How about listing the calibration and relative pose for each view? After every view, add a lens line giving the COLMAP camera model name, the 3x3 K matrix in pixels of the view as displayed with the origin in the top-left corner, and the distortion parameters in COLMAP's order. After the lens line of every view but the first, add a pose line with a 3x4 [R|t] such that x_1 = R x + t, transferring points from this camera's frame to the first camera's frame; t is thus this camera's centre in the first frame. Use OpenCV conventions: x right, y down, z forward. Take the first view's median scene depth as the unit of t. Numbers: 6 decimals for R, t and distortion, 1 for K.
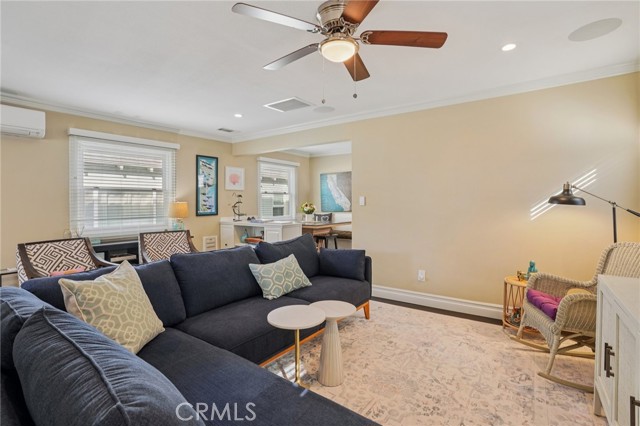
lens RADIAL K [[299.6, 0, 321.2], [0, 299.6, 202.1], [0, 0, 1]] dist [-0.064183, 0.022540]
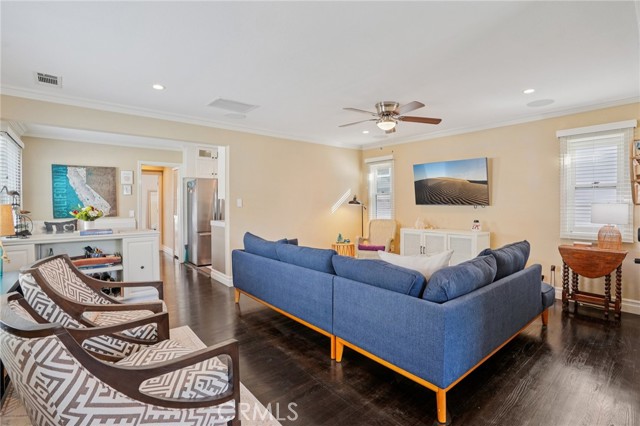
lens RADIAL K [[299.6, 0, 318.9], [0, 299.6, 207.9], [0, 0, 1]] dist [-0.064183, 0.022540]
pose [[0.255423, -0.011375, 0.966763, -0.669615], [0.003770, 0.999935, 0.010769, 0.002645], [-0.966822, 0.000894, 0.255449, 0.321384]]
